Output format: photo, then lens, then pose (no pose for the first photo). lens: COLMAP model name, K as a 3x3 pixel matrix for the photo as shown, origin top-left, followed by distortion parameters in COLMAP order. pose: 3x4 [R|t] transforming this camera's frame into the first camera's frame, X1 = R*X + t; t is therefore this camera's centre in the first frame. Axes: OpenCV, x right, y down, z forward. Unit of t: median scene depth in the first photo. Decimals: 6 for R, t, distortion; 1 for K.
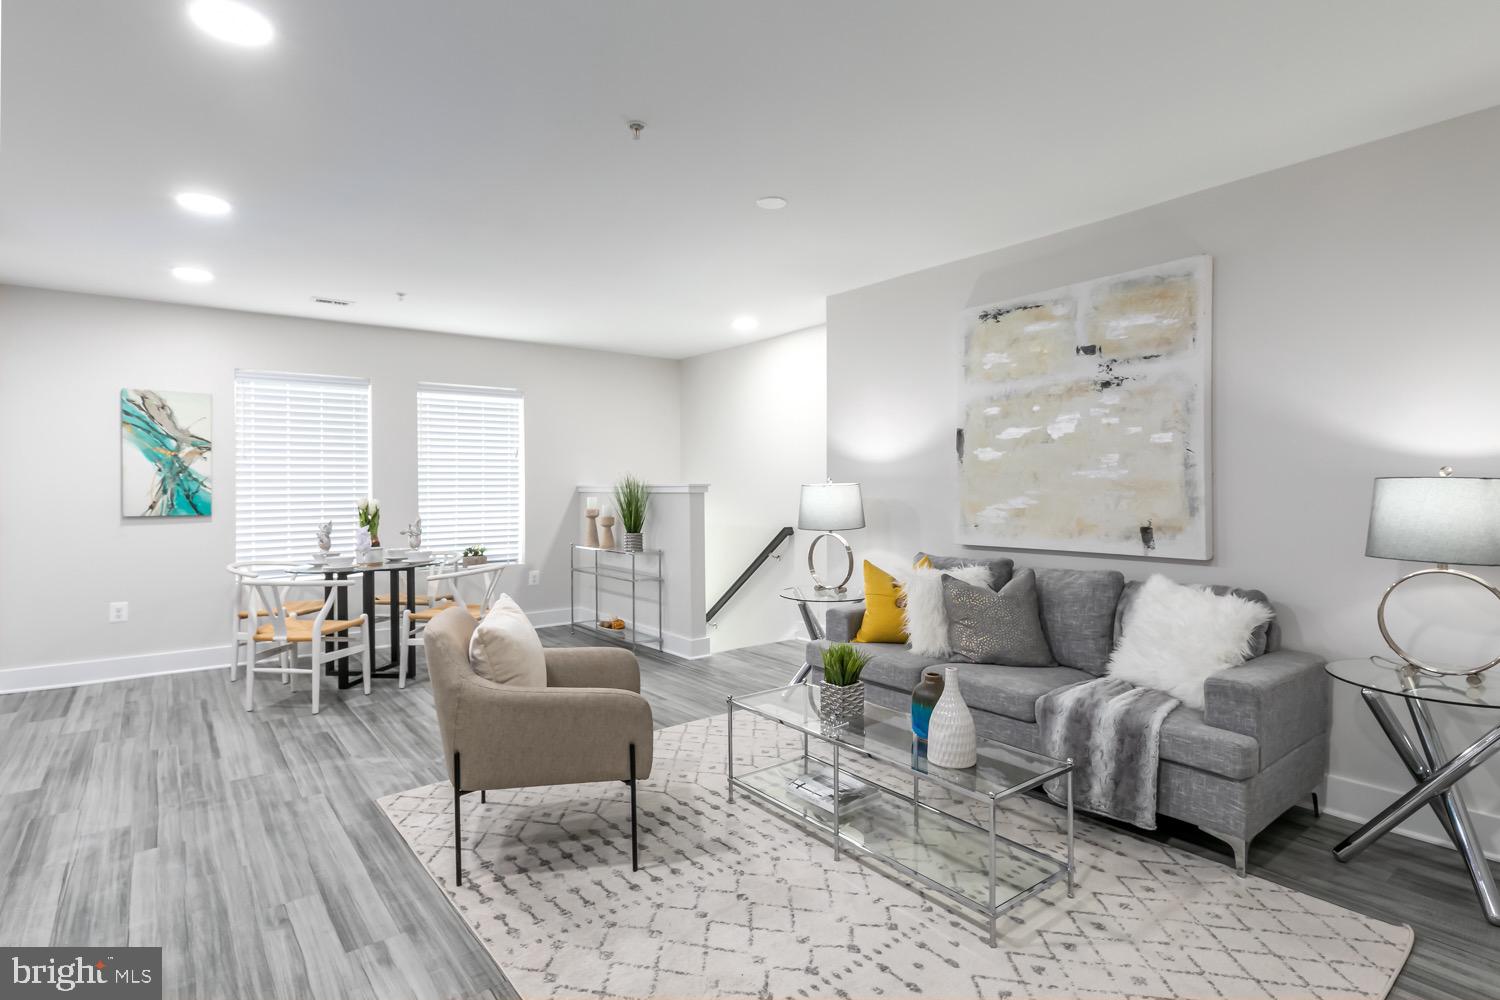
lens RADIAL K [[762.6, 0, 750.0], [0, 762.6, 500.0], [0, 0, 1]] dist [-0.002379, -0.000632]
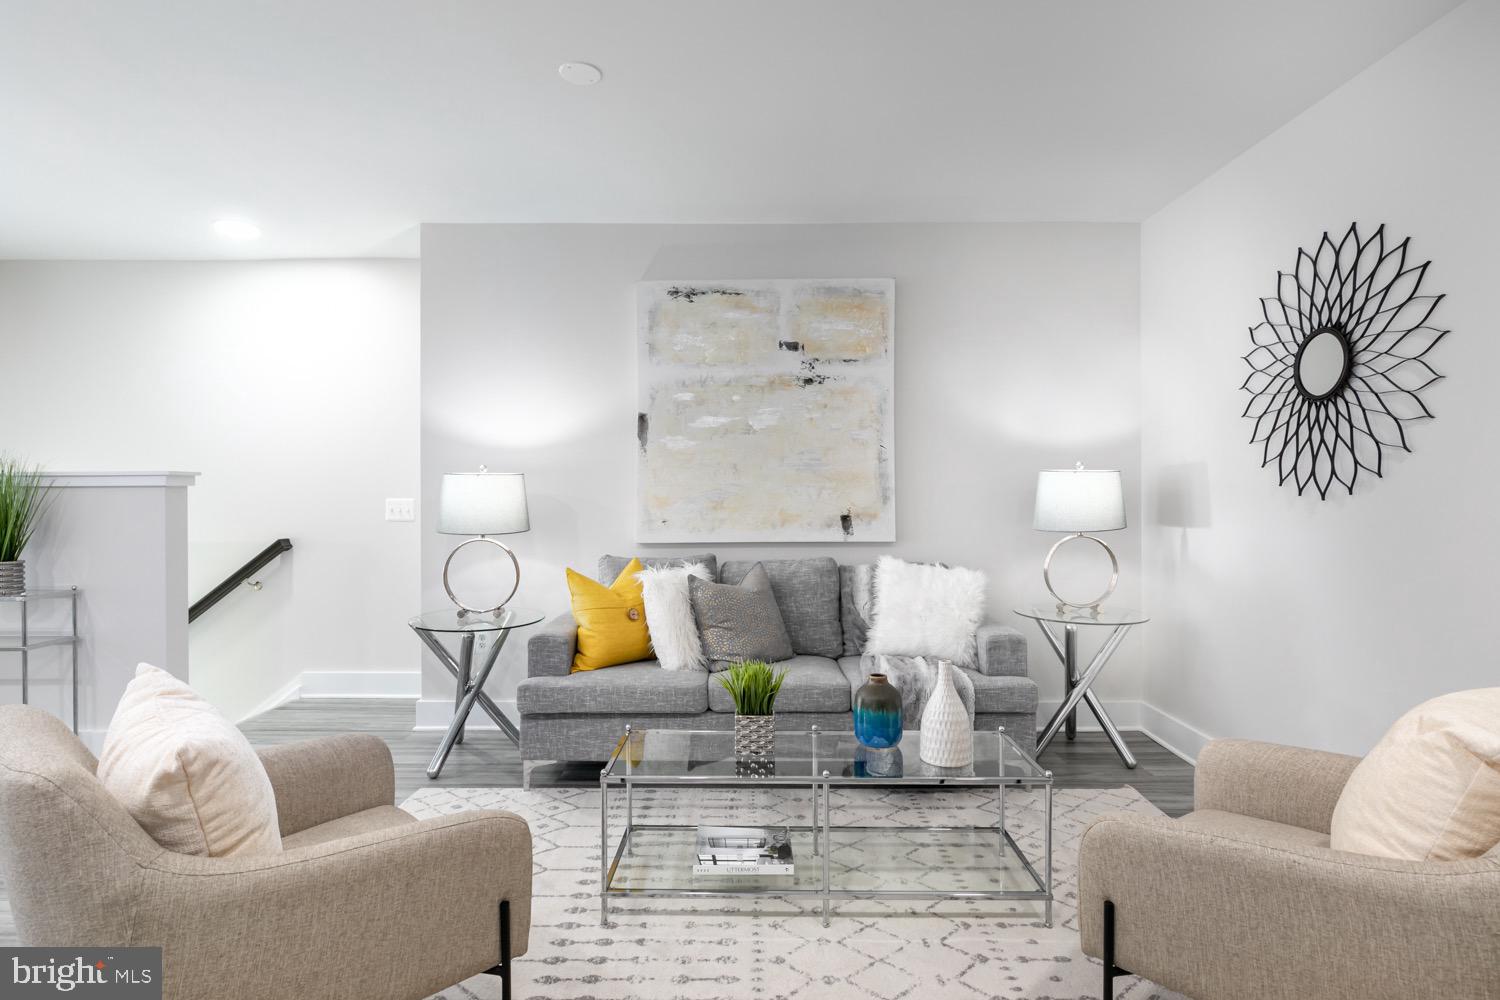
lens RADIAL K [[827.6, 0, 457.5], [0, 827.6, 508.9], [0, 0, 1]] dist [-0.002538, -0.000380]
pose [[0.616129, -0.005539, 0.787626, -0.722090], [0.013606, 0.999901, -0.003612, 0.022104], [-0.787528, 0.012942, 0.616143, 0.669379]]
